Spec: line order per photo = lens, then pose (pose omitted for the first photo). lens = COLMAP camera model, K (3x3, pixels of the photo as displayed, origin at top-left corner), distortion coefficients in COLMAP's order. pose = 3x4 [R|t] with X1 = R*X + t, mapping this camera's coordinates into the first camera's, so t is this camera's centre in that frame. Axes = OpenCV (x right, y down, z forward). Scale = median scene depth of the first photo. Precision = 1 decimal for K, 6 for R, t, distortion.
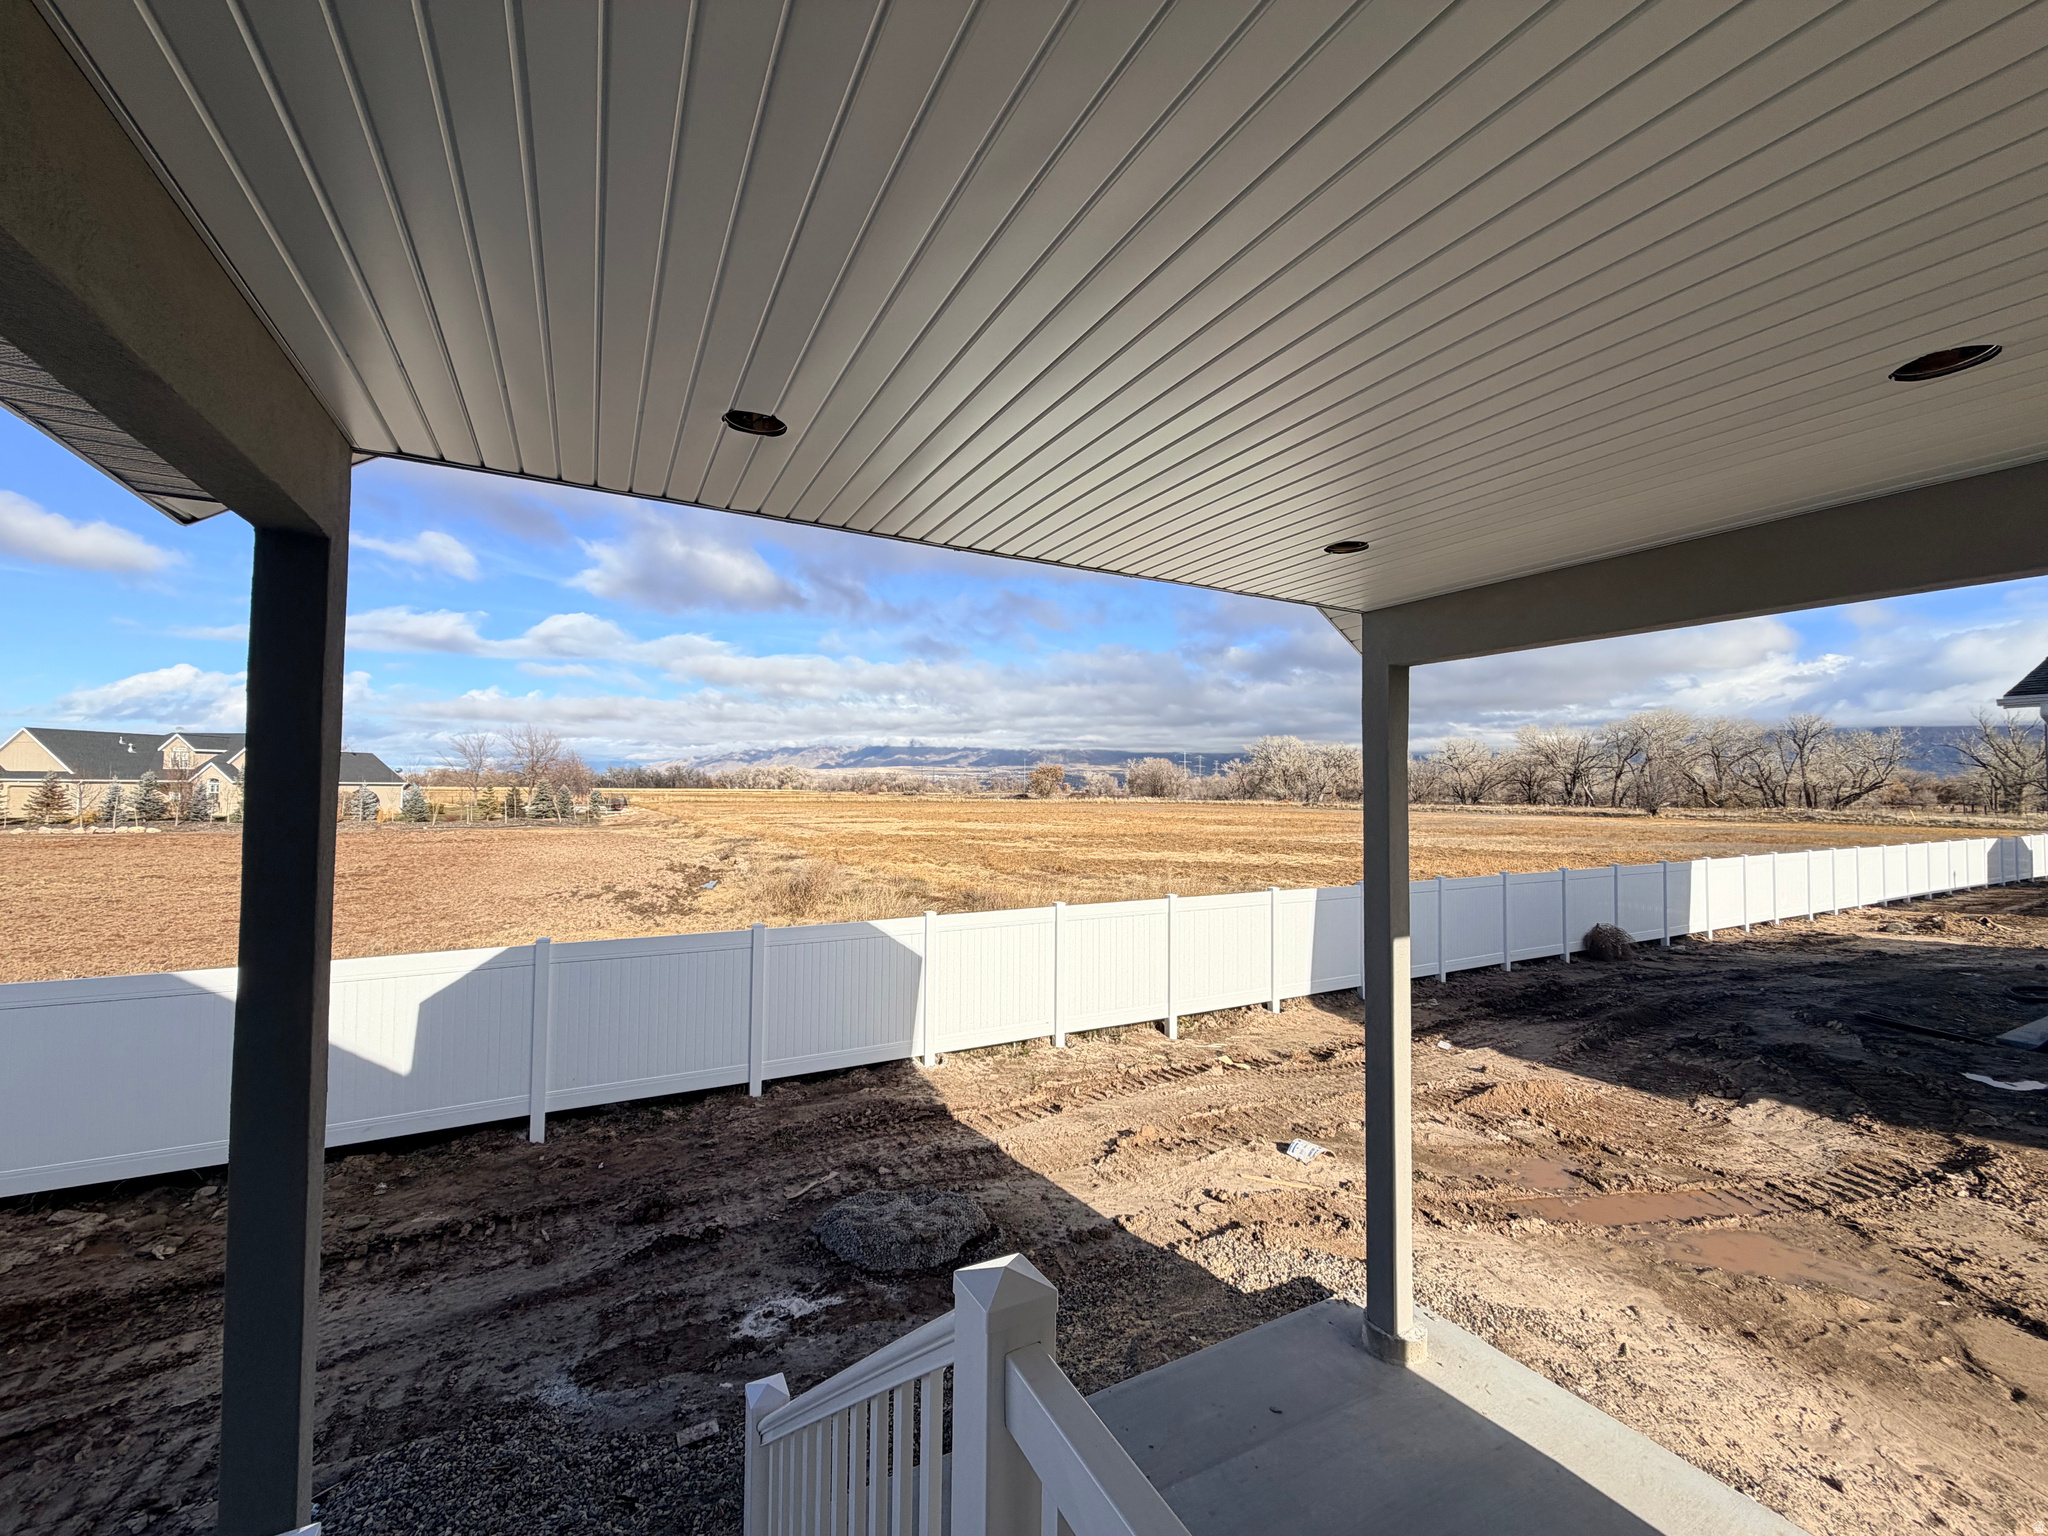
lens RADIAL K [[815.4, 0, 1023.8], [0, 815.4, 759.7], [0, 0, 1]] dist [0.002047, -0.000185]
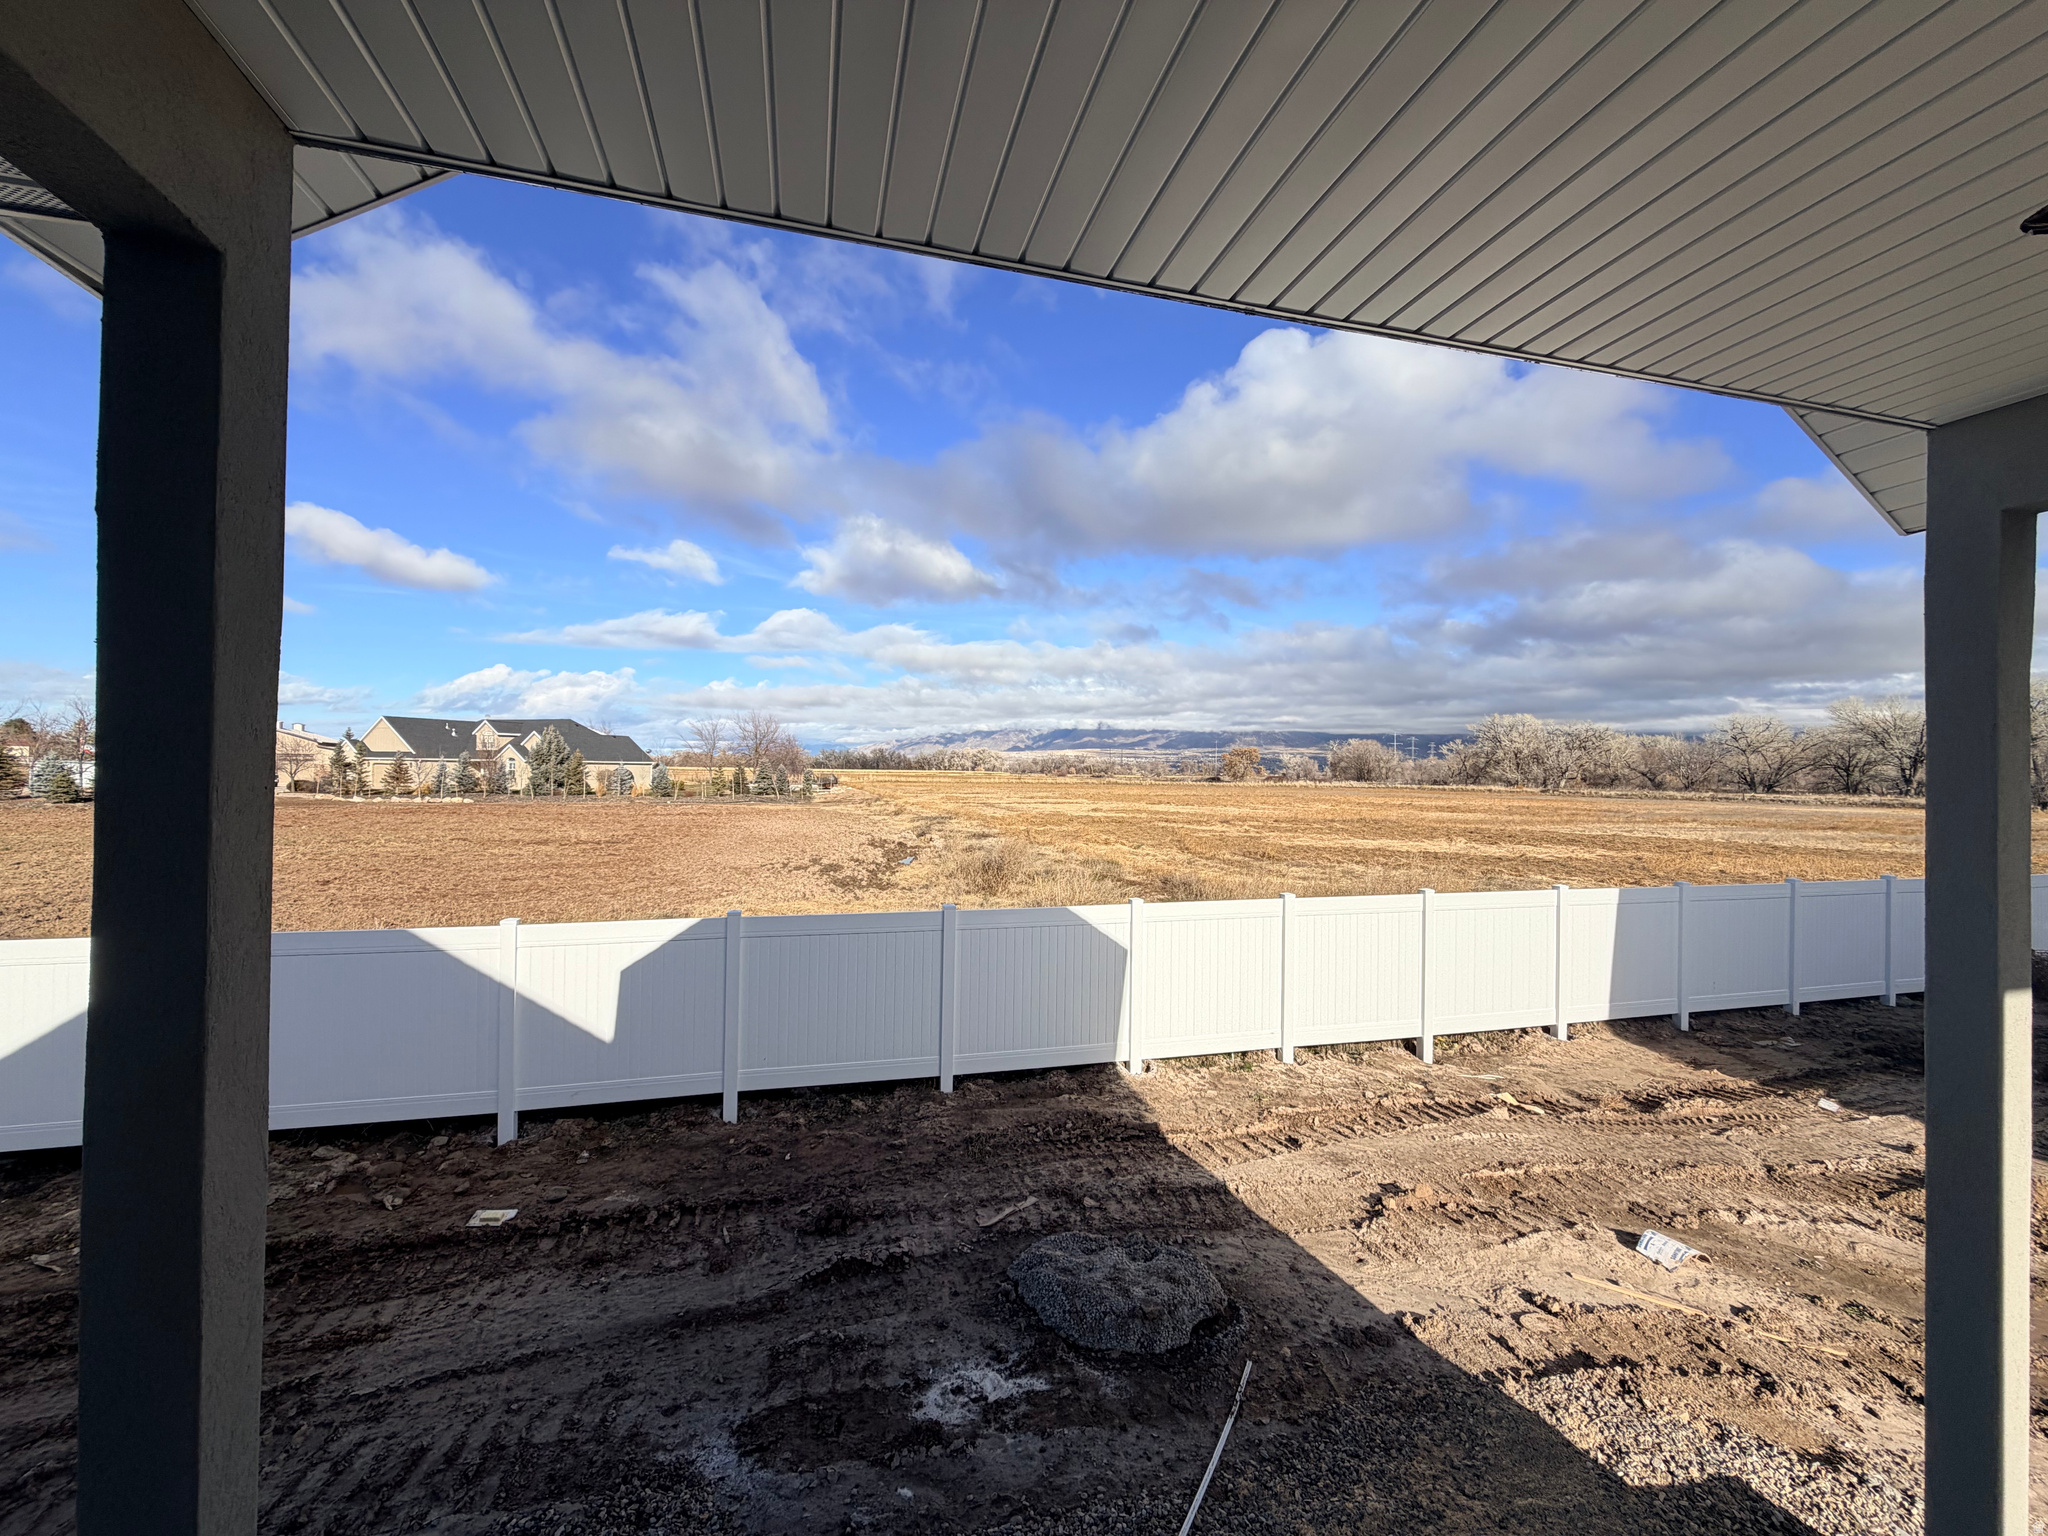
lens RADIAL K [[815.4, 0, 1020.0], [0, 815.4, 763.3], [0, 0, 1]] dist [0.002047, -0.000185]
pose [[0.972902, 0.002946, -0.231199, -0.035361], [0.002870, 0.999688, 0.024815, 0.019922], [0.231200, -0.024806, 0.972590, 0.127847]]
